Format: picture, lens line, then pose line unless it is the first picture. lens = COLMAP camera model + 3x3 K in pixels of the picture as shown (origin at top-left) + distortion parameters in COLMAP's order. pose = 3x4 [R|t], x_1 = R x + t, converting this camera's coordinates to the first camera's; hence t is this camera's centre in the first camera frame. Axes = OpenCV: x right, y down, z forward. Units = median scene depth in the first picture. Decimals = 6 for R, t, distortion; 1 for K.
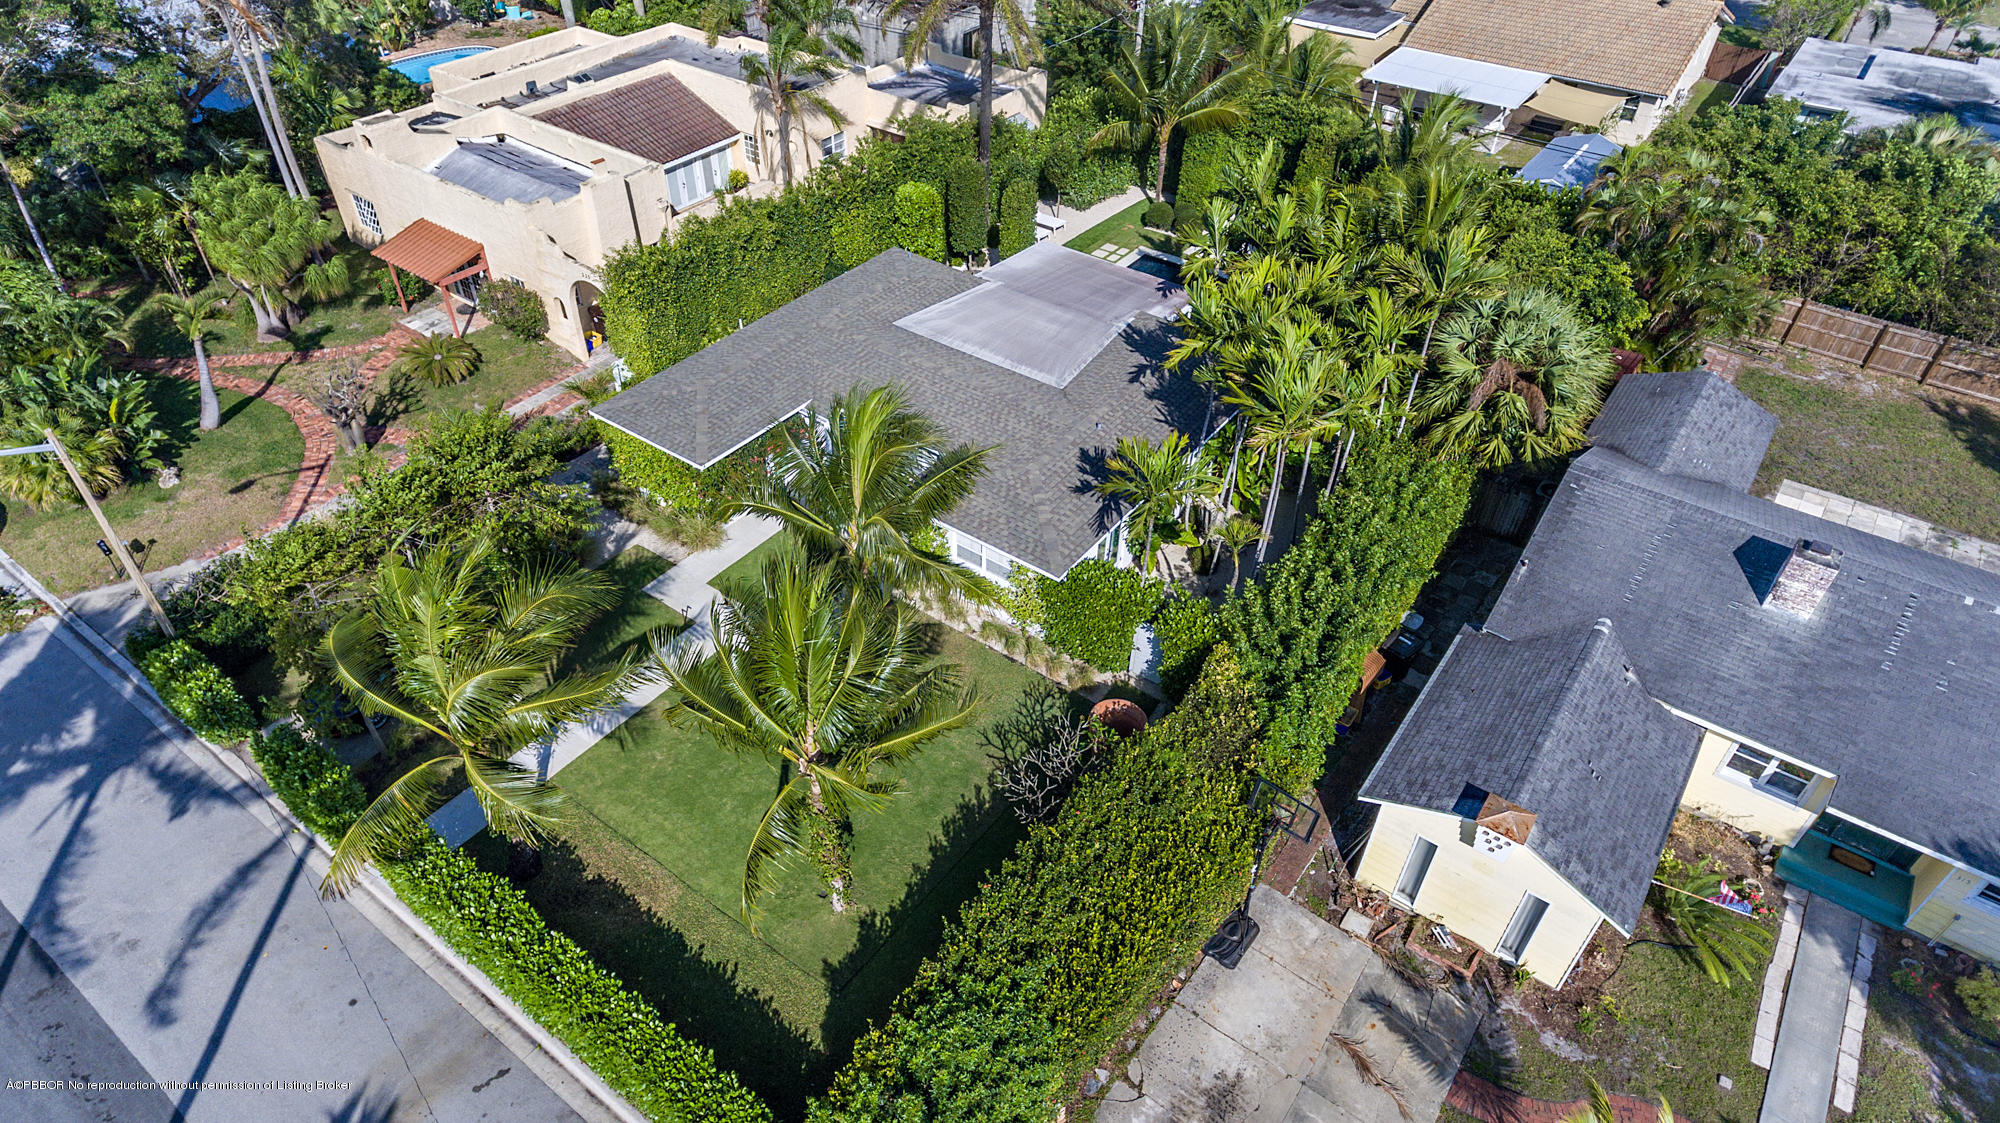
lens RADIAL K [[1175.8, 0, 975.2], [0, 1175.8, 559.8], [0, 0, 1]] dist [0.025051, 0.000163]
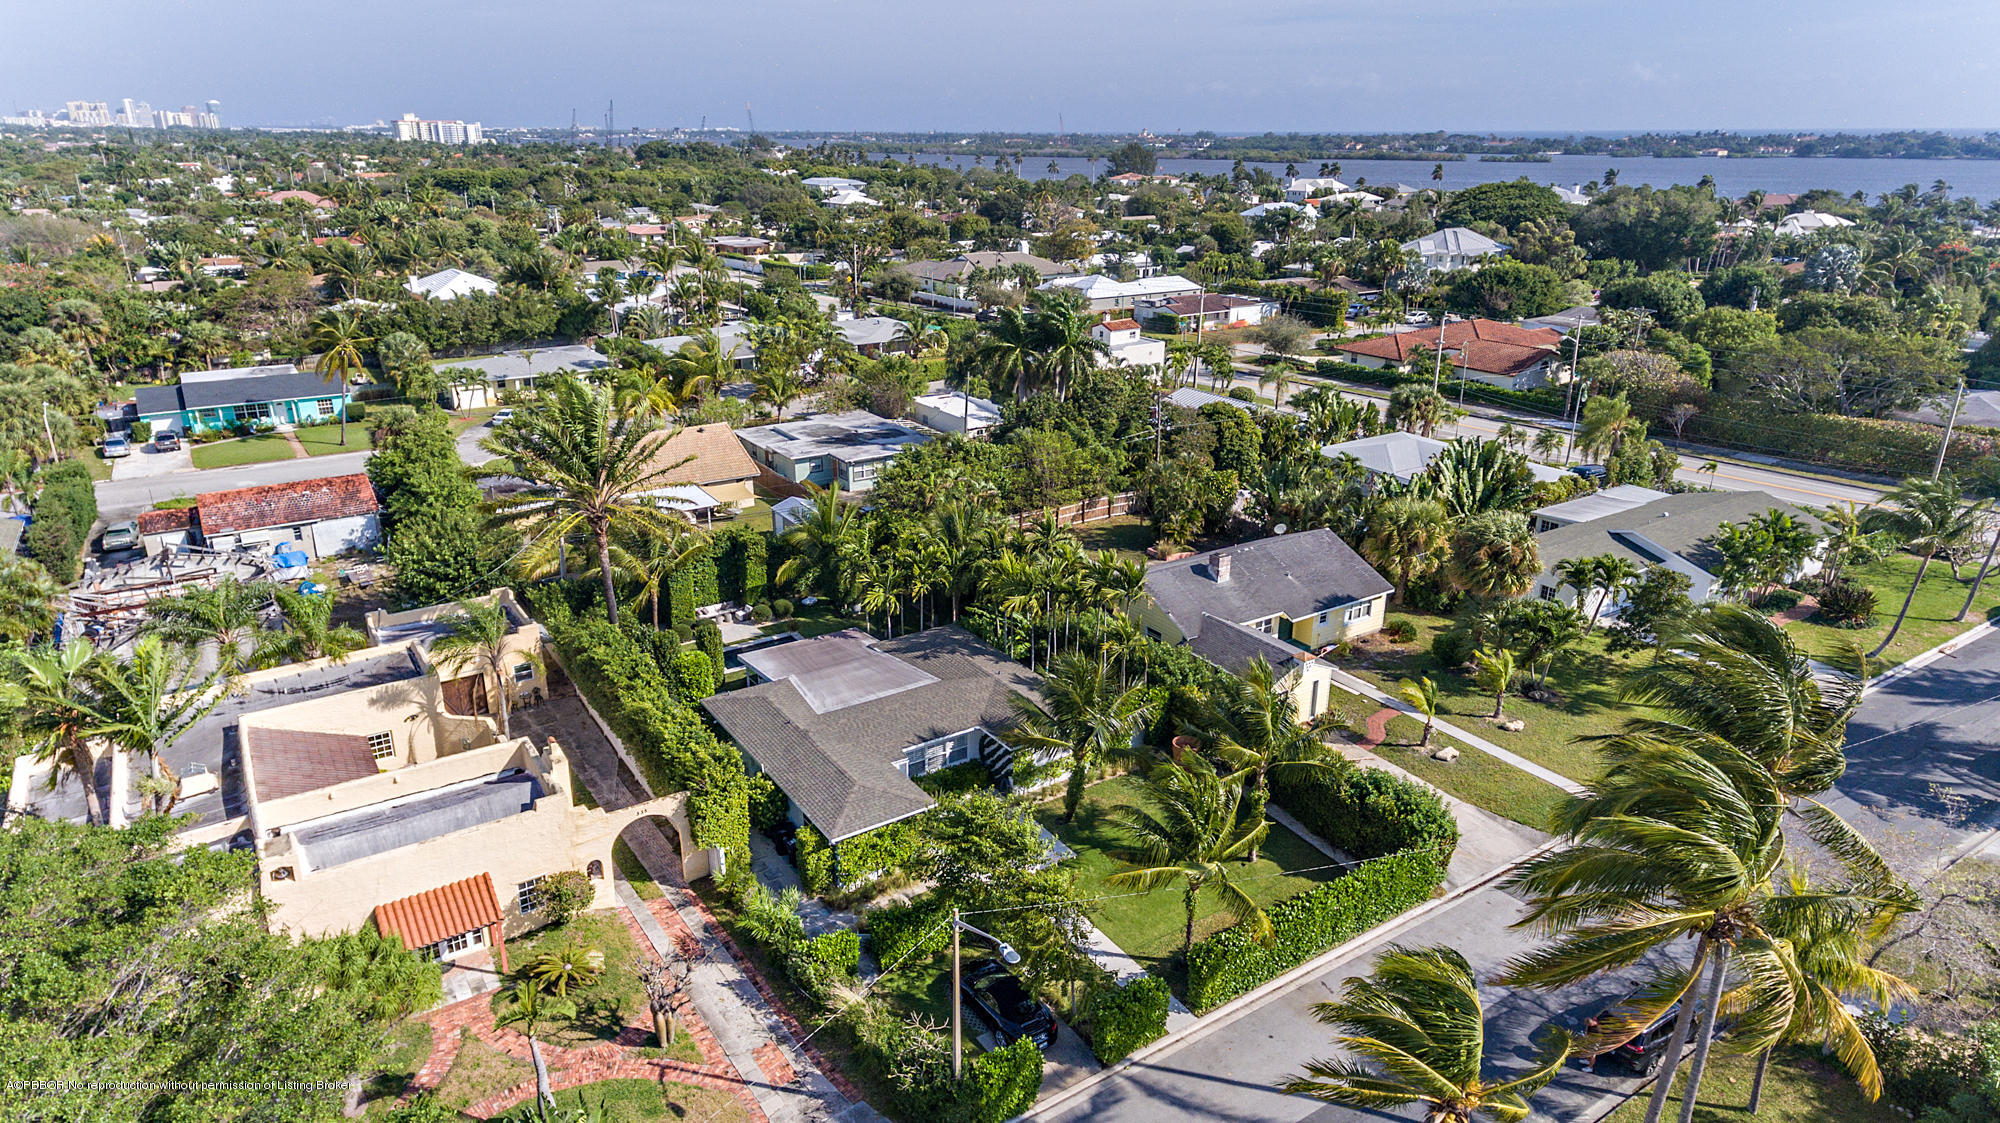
lens RADIAL K [[1175.8, 0, 975.2], [0, 1175.8, 559.8], [0, 0, 1]] dist [0.025051, 0.000163]
pose [[0.348483, -0.330951, 0.876944, -1.255194], [0.601094, 0.796782, 0.061834, -0.342720], [-0.719198, 0.505578, 0.476598, 0.104782]]
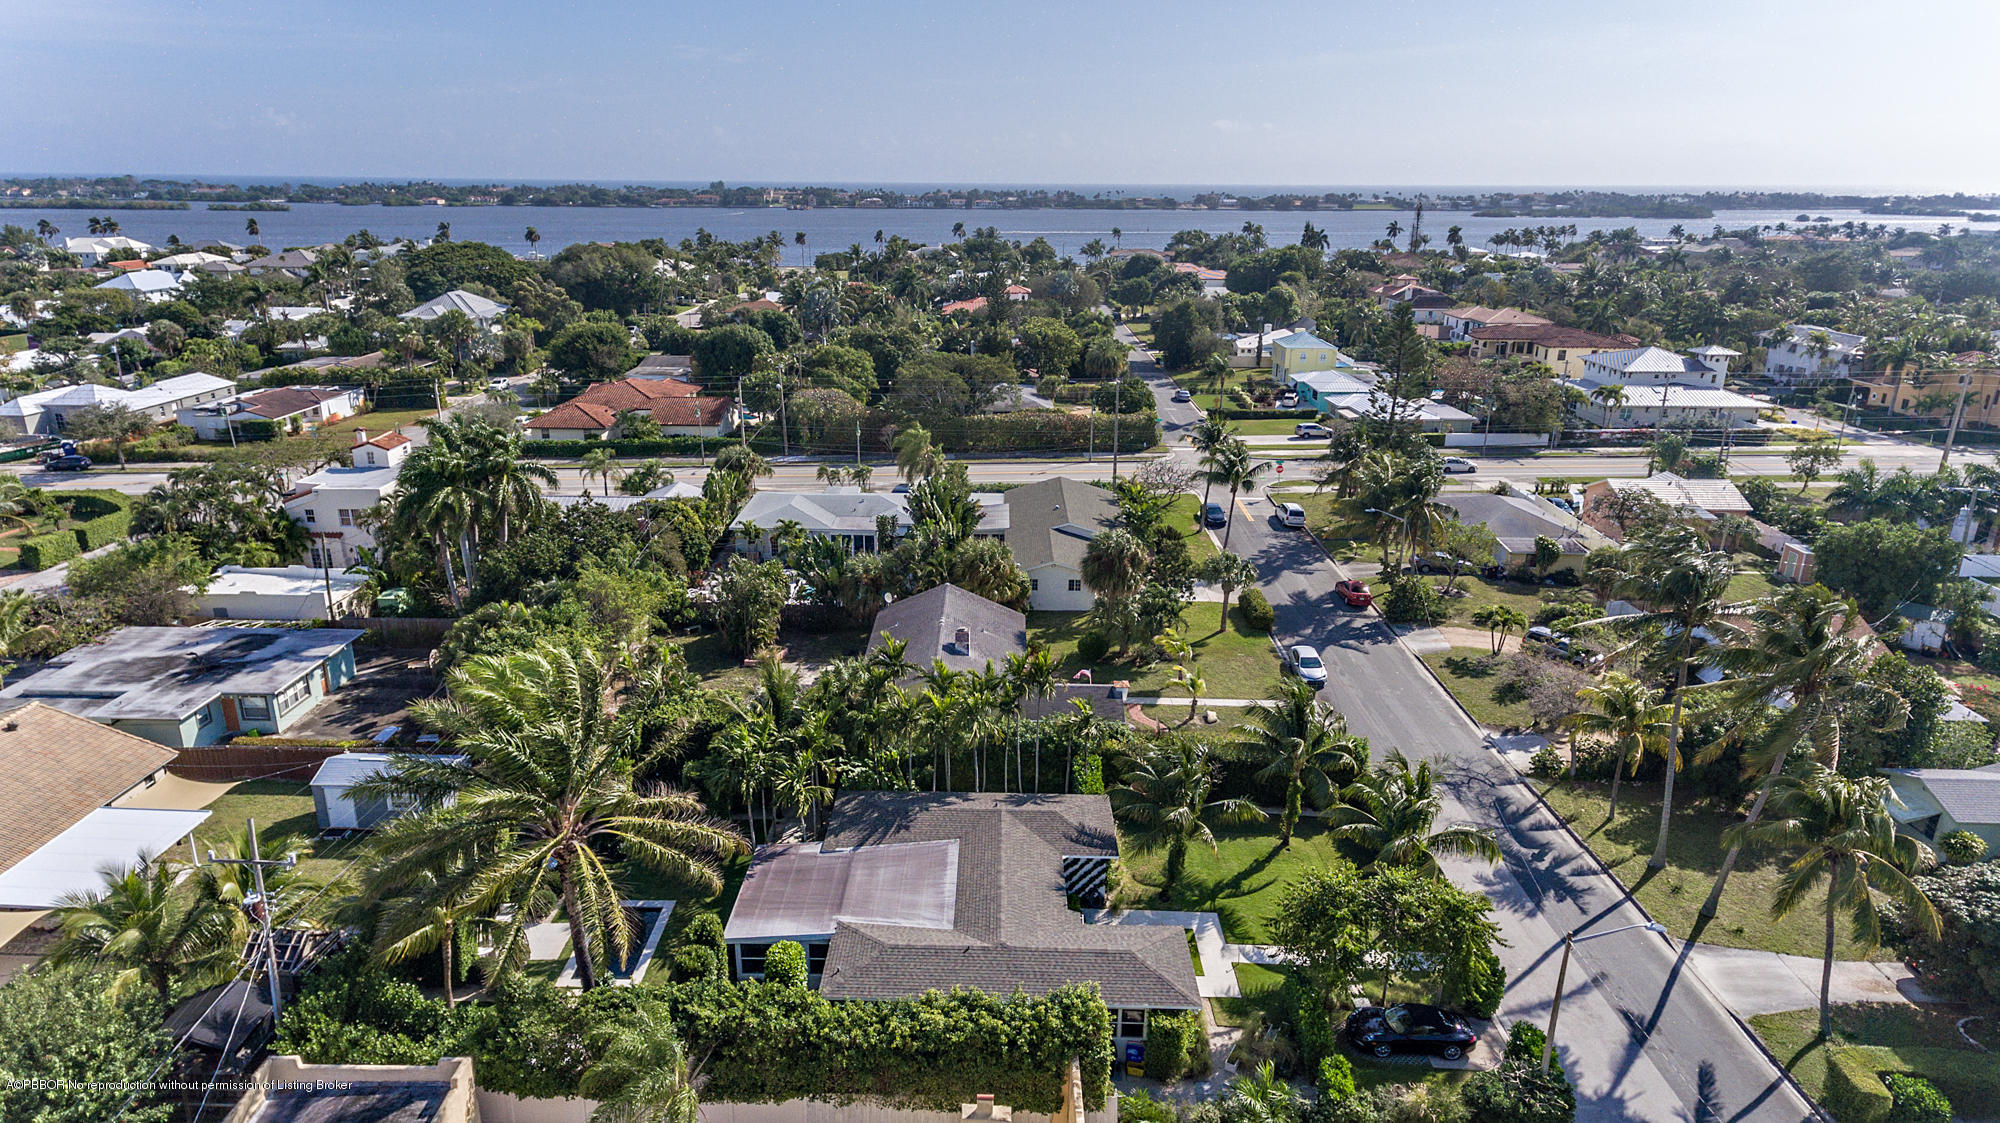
lens RADIAL K [[1175.8, 0, 975.2], [0, 1175.8, 559.8], [0, 0, 1]] dist [0.025051, 0.000163]
pose [[-0.577152, -0.263717, 0.772884, -0.970453], [0.513047, 0.619240, 0.594411, -1.217848], [-0.635357, 0.739591, -0.222096, 1.042100]]
